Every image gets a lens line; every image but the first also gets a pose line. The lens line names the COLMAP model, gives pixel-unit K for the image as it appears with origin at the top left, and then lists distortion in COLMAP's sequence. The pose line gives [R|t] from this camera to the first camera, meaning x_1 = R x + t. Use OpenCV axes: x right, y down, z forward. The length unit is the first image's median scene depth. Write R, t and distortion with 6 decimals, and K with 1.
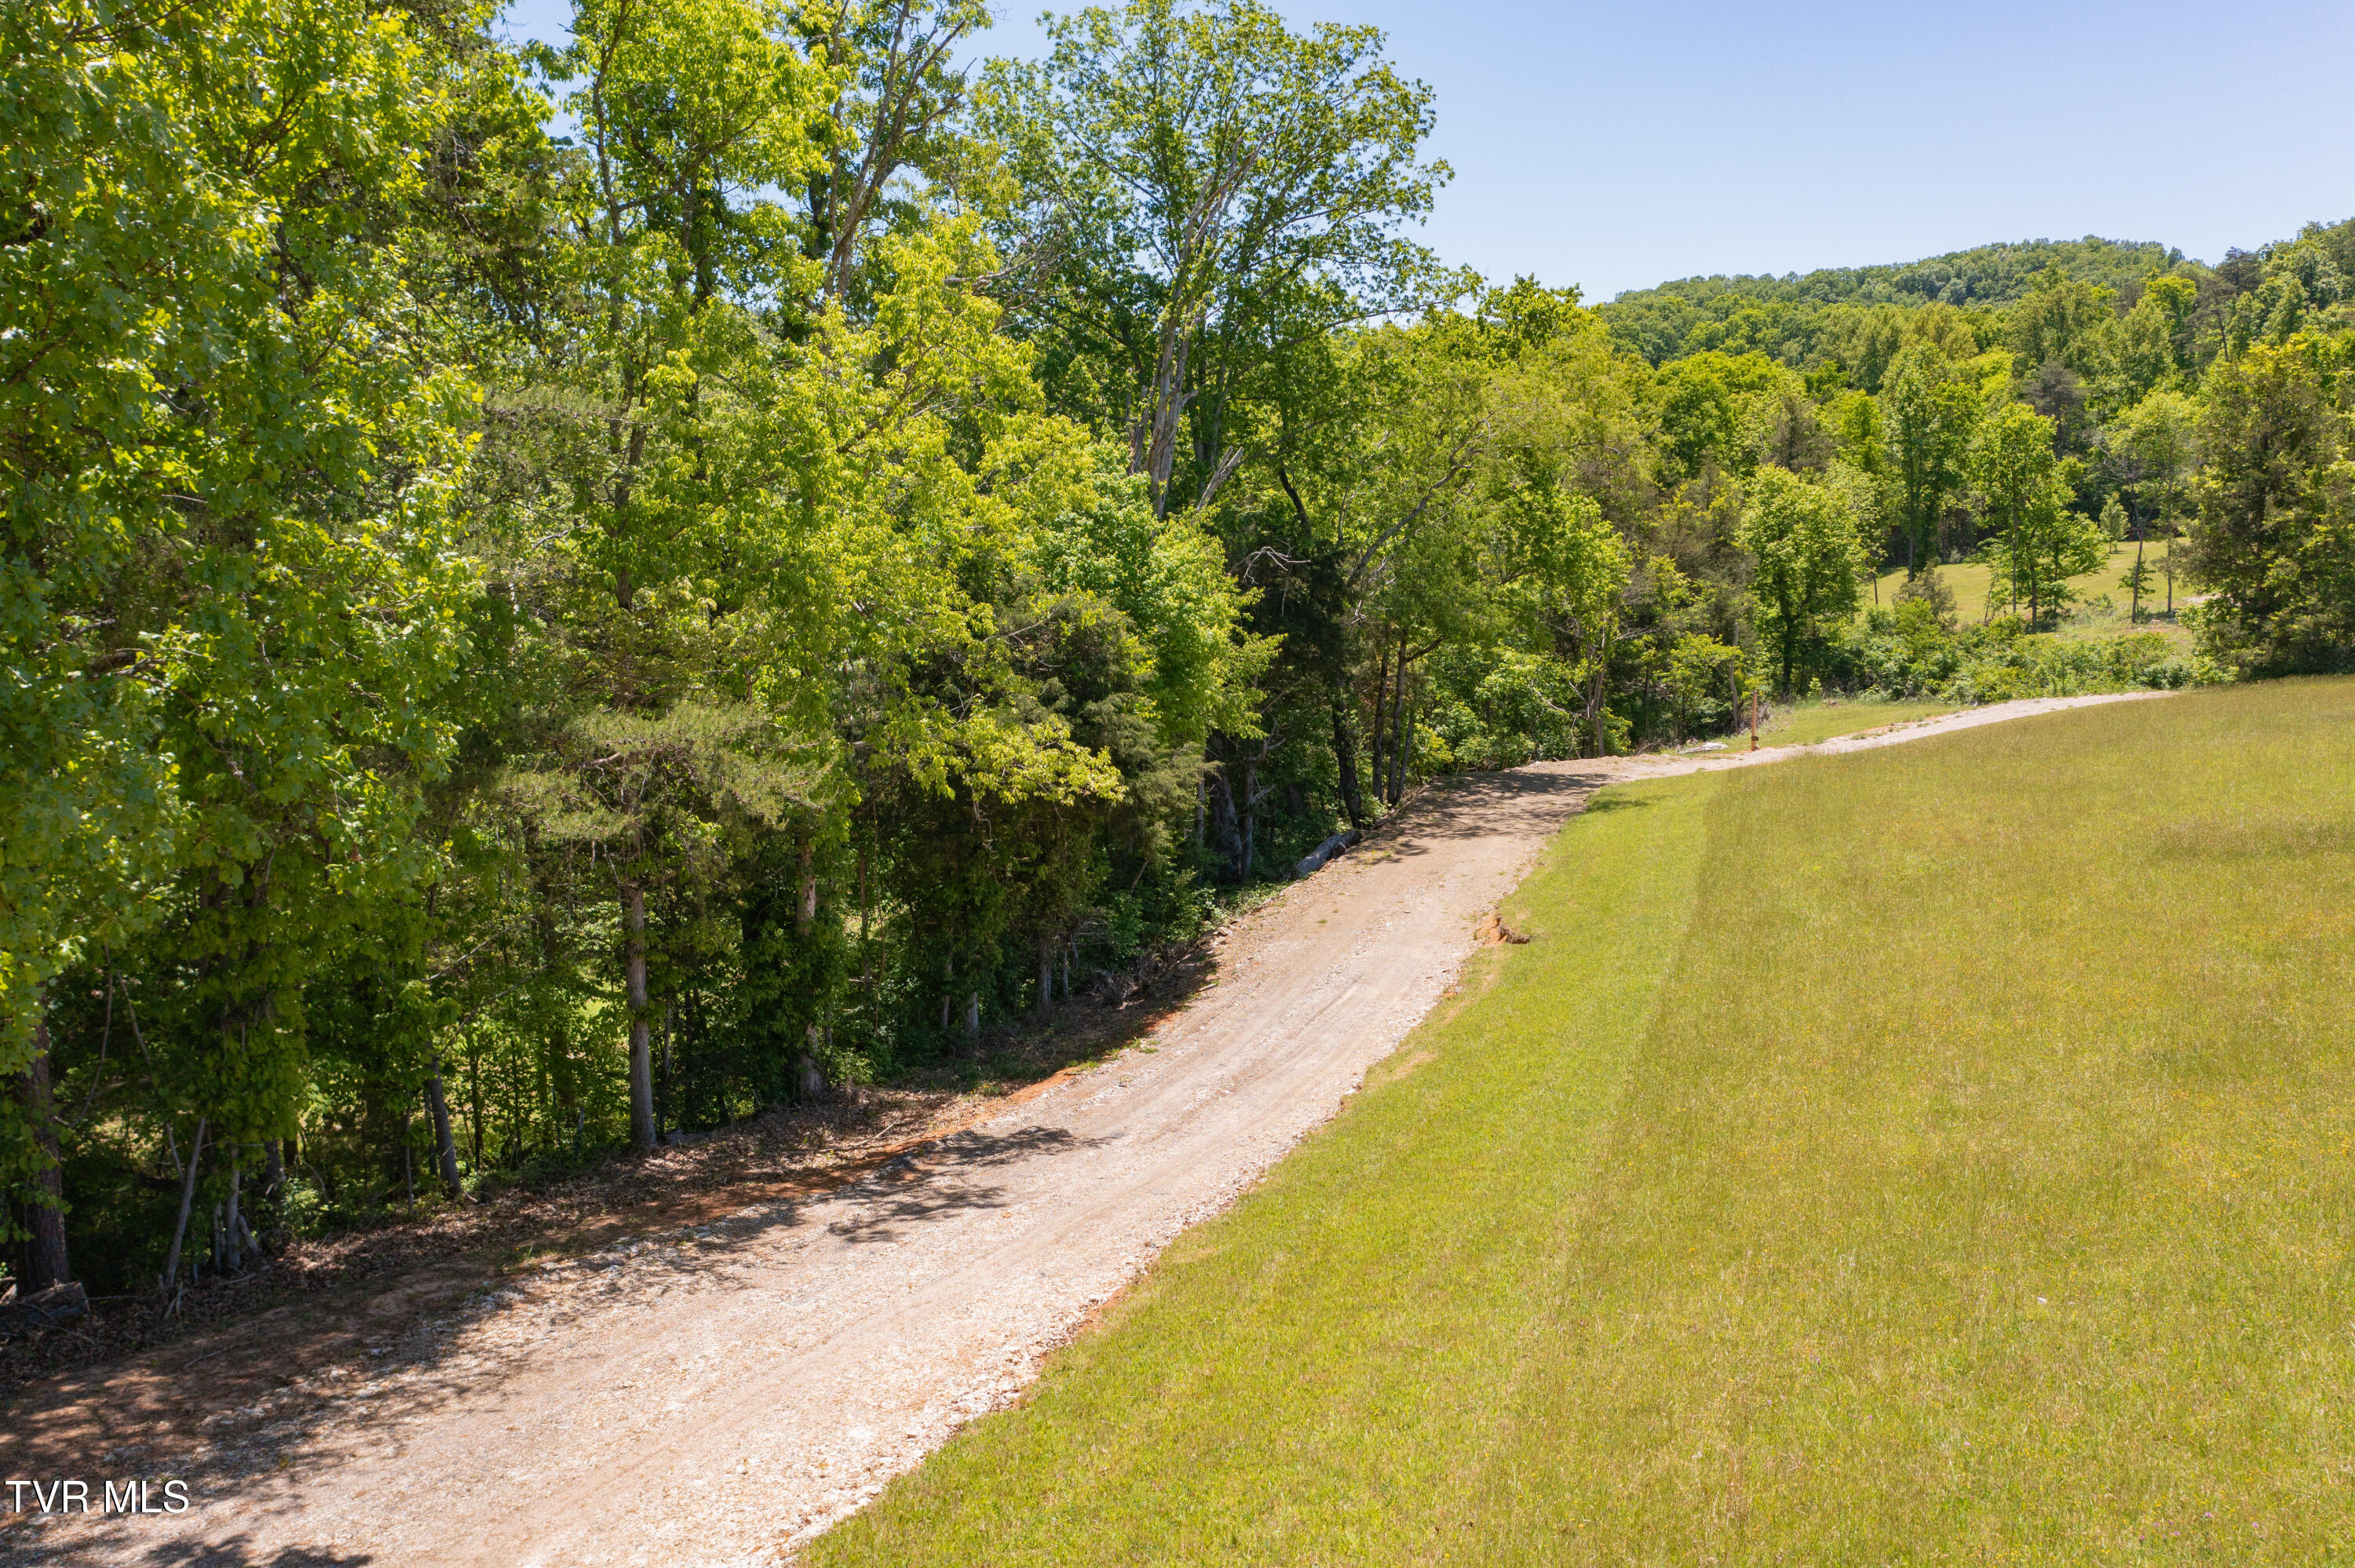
lens RADIAL K [[1868.6, 0, 1182.1], [0, 1868.6, 779.9], [0, 0, 1]] dist [-0.006048, 0.011551]
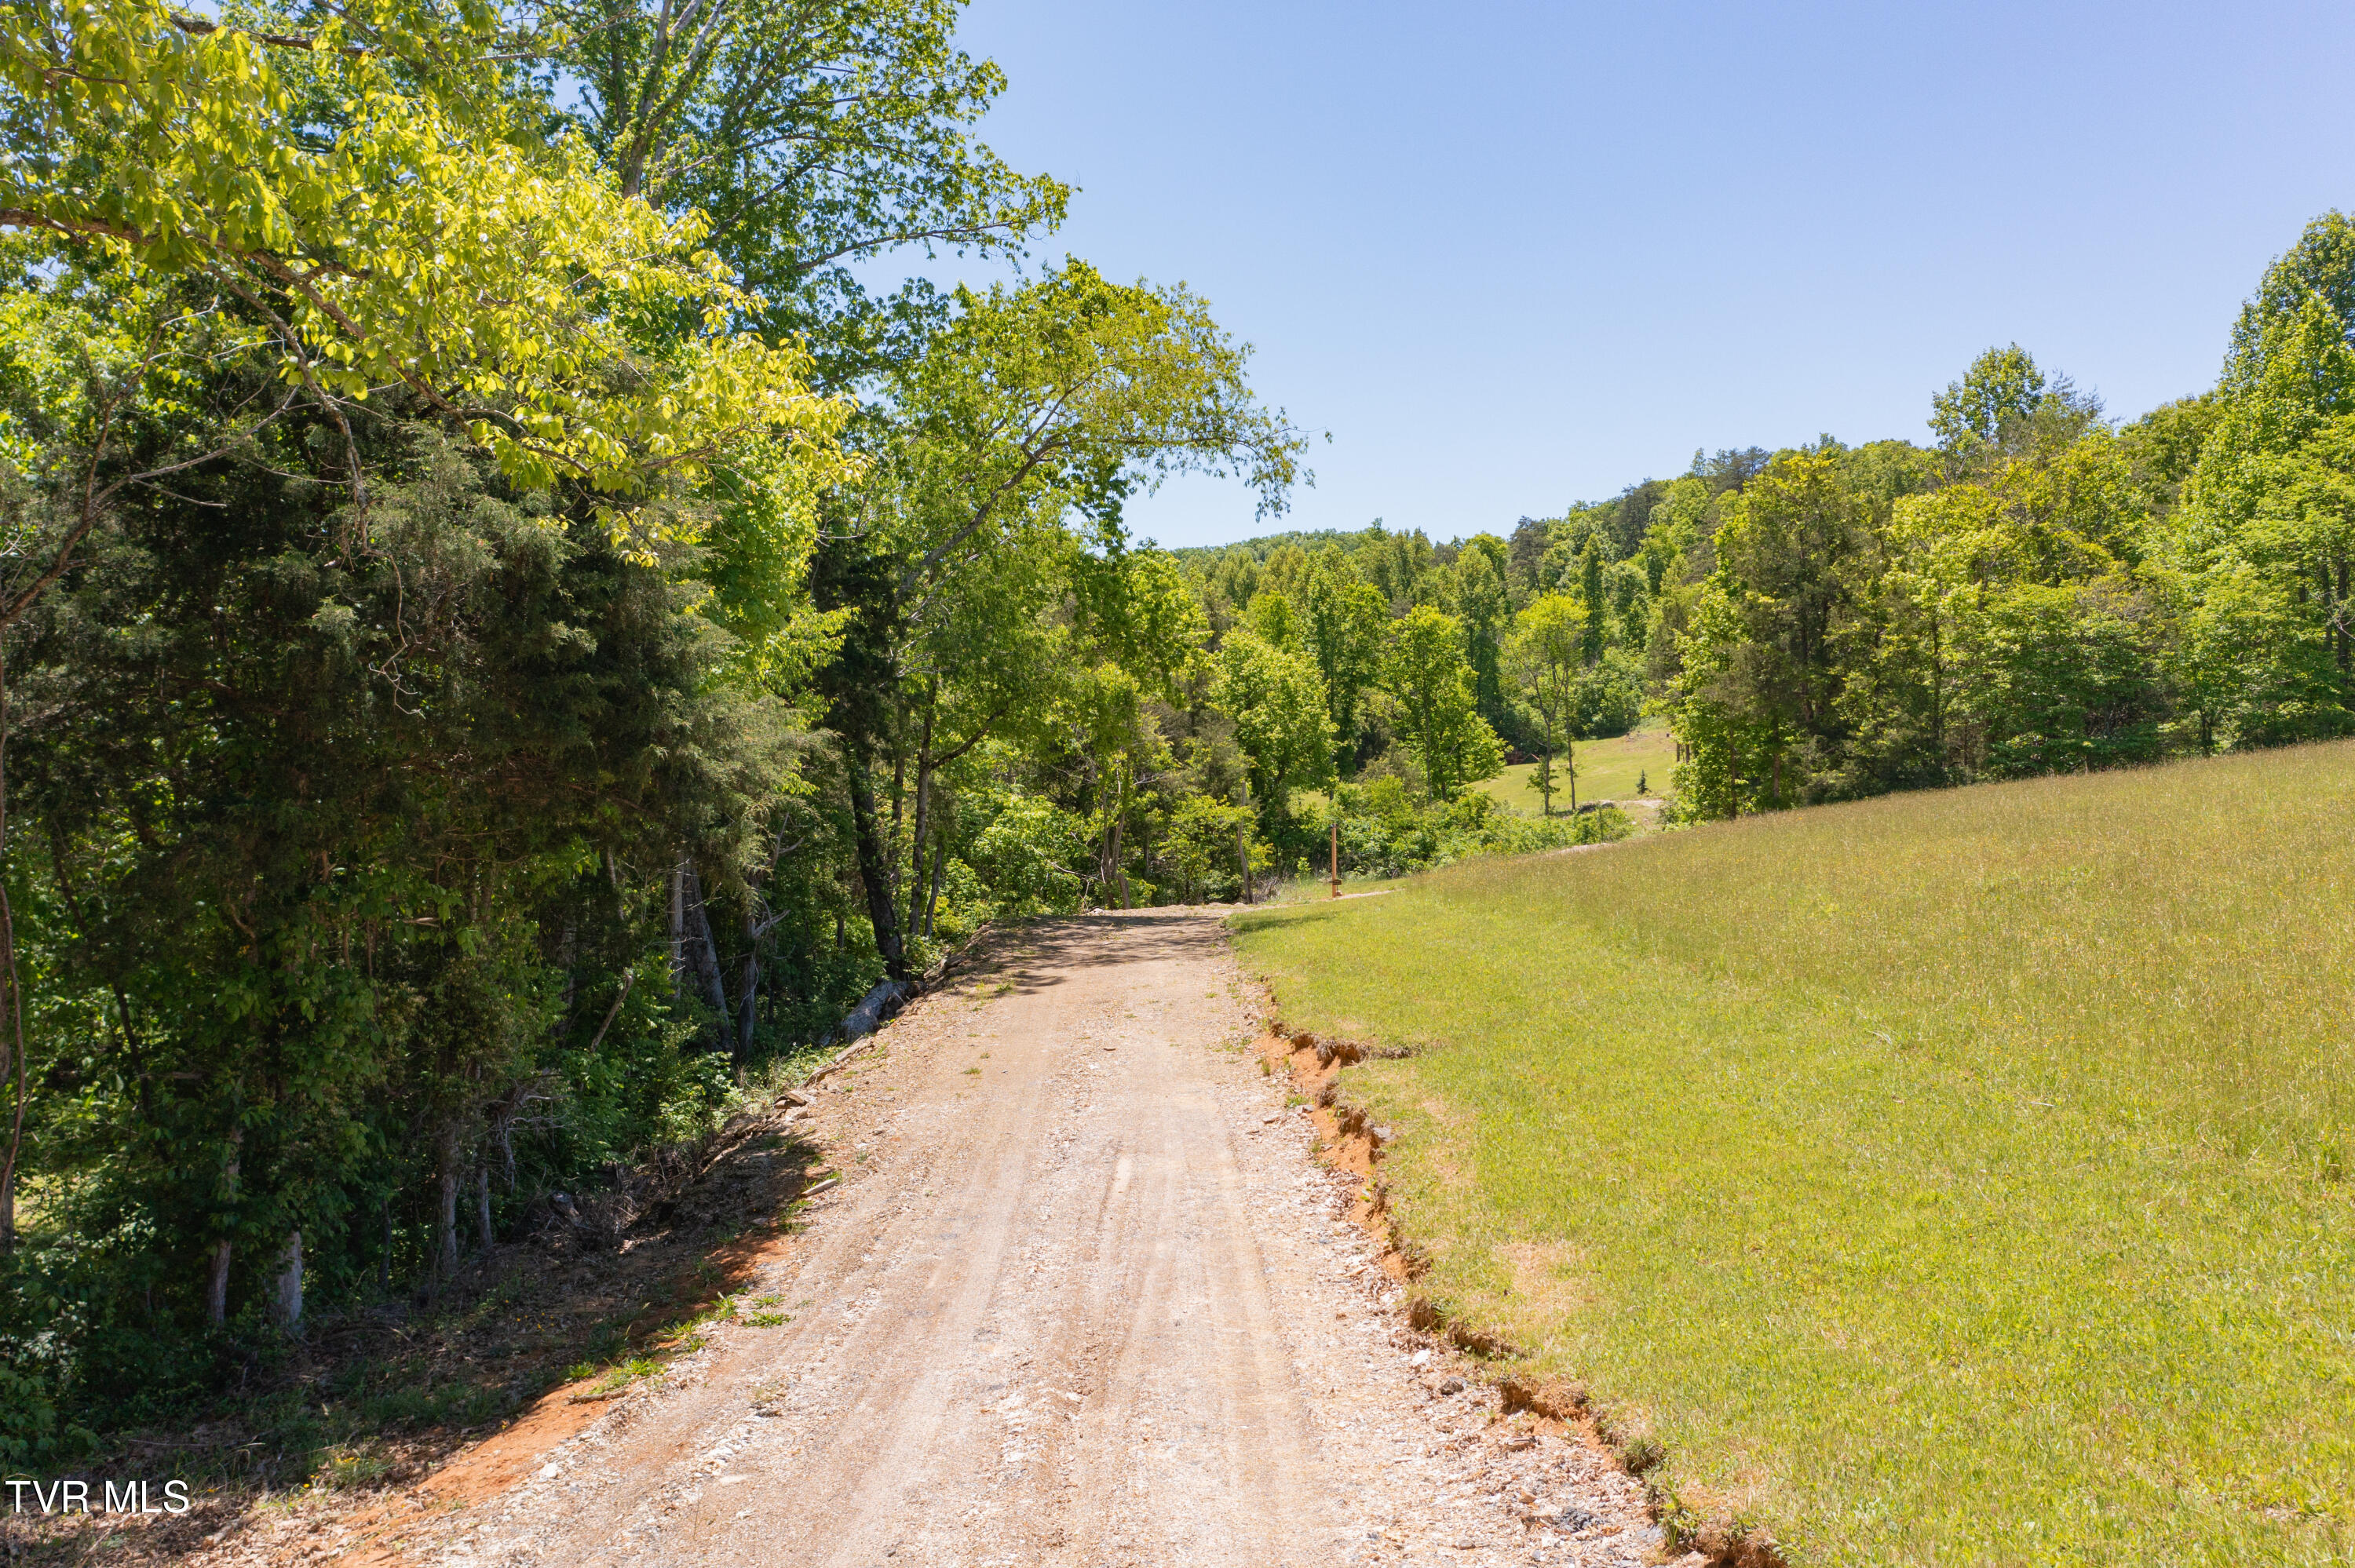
lens RADIAL K [[1868.6, 0, 1171.2], [0, 1868.6, 797.6], [0, 0, 1]] dist [-0.006048, 0.011551]
pose [[0.940539, -0.005171, 0.339645, -0.028171], [0.051747, 0.990395, -0.128217, 0.033734], [-0.335720, 0.138169, 0.931773, 0.217998]]
